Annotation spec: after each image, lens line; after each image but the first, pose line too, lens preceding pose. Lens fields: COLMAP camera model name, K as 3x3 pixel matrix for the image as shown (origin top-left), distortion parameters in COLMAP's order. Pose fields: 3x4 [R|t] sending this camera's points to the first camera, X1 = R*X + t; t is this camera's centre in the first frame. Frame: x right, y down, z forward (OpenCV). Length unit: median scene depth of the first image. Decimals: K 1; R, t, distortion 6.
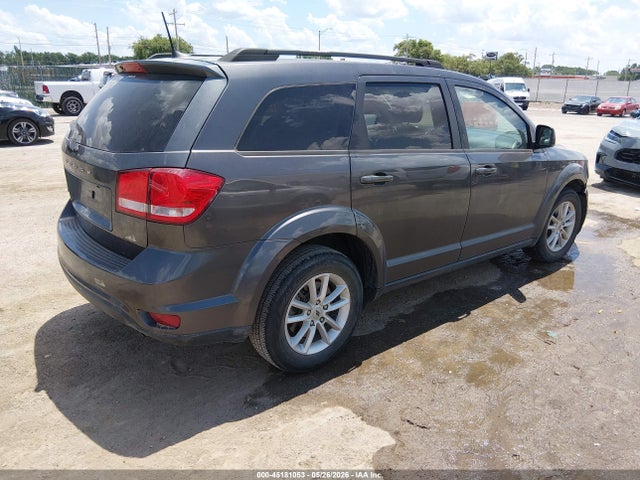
lens RADIAL K [[491.4, 0, 320.0], [0, 491.4, 240.0], [0, 0, 1]] dist [0.074416, -0.128273]
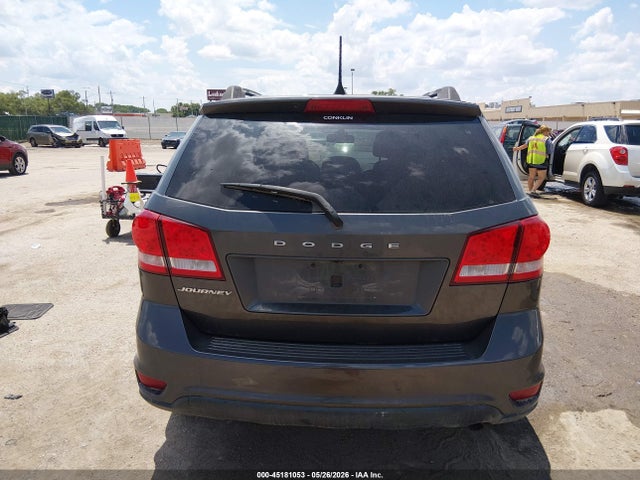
lens RADIAL K [[491.4, 0, 320.0], [0, 491.4, 240.0], [0, 0, 1]] dist [0.074416, -0.128273]
pose [[0.668937, -0.184775, 0.719987, -0.089269], [0.234010, 0.971709, 0.031958, -0.017576], [-0.705523, 0.147106, 0.693251, 0.046044]]
